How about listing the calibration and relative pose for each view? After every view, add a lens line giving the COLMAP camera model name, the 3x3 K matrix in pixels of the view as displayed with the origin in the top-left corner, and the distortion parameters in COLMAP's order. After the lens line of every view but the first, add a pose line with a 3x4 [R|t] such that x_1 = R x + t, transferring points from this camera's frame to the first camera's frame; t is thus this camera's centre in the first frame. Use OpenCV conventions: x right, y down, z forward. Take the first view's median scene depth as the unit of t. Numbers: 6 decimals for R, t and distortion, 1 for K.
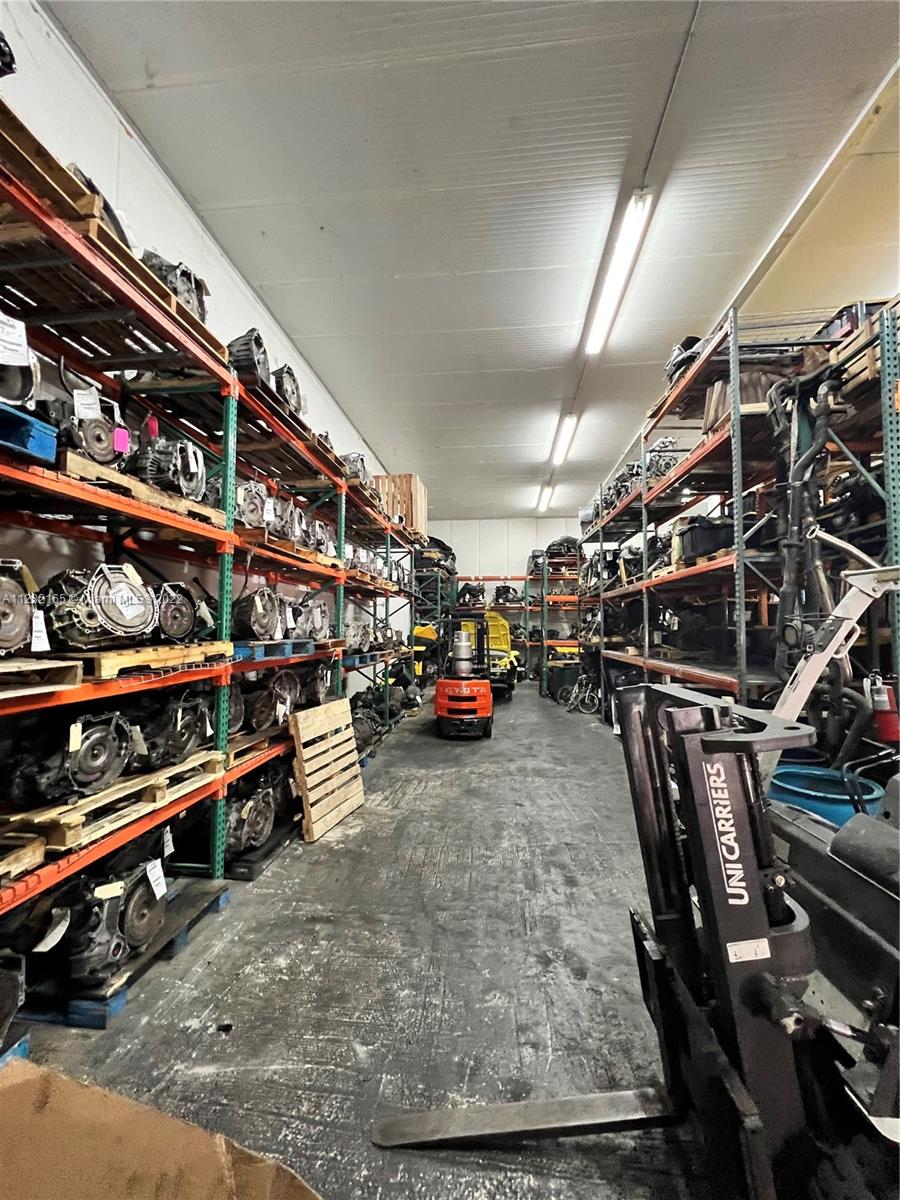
lens RADIAL K [[481.5, 0, 449.9], [0, 481.5, 598.2], [0, 0, 1]] dist [-0.001062, 0.000478]
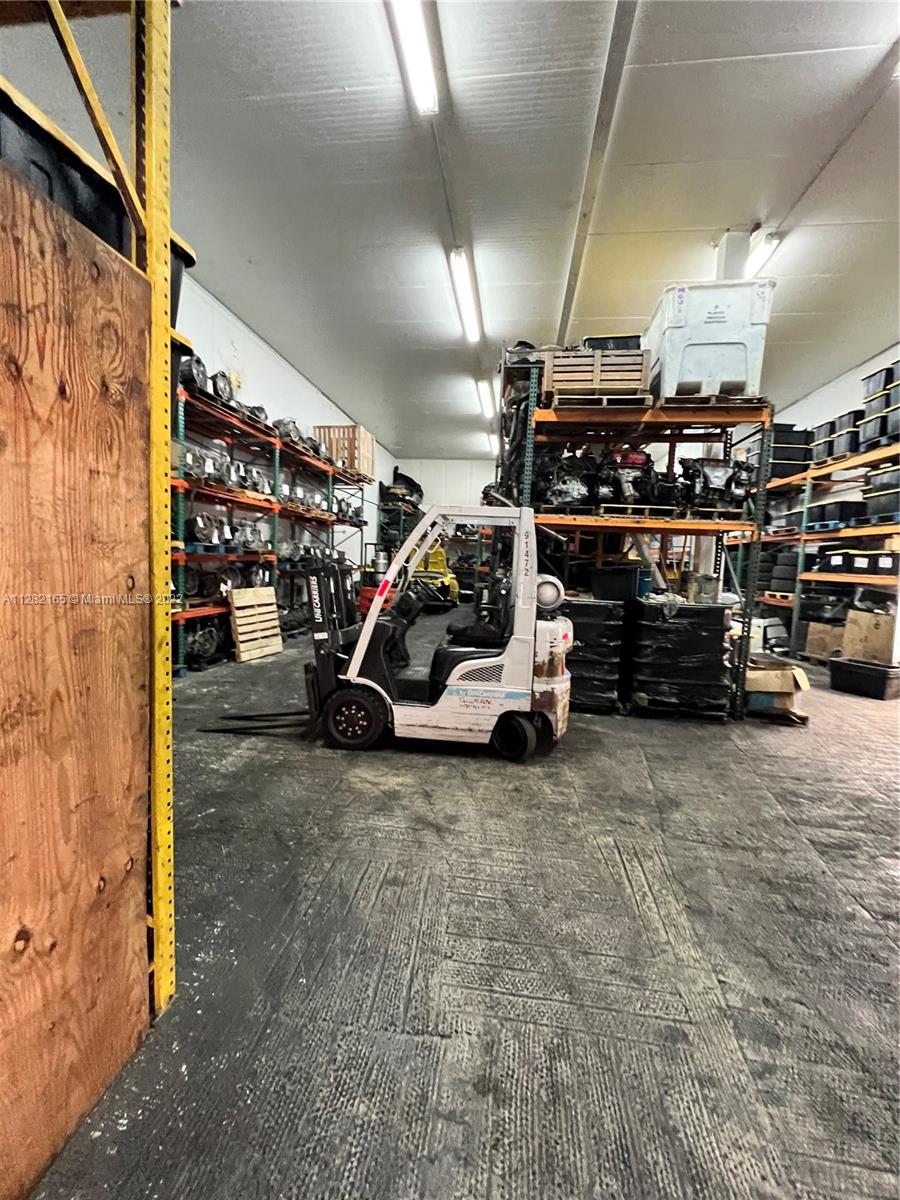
lens RADIAL K [[481.5, 0, 453.2], [0, 481.5, 599.5], [0, 0, 1]] dist [-0.001062, 0.000478]
pose [[0.998892, 0.043139, -0.018824, 0.469178], [-0.040141, 0.989632, 0.137905, 0.010344], [0.024578, -0.136997, 0.990266, -0.626379]]
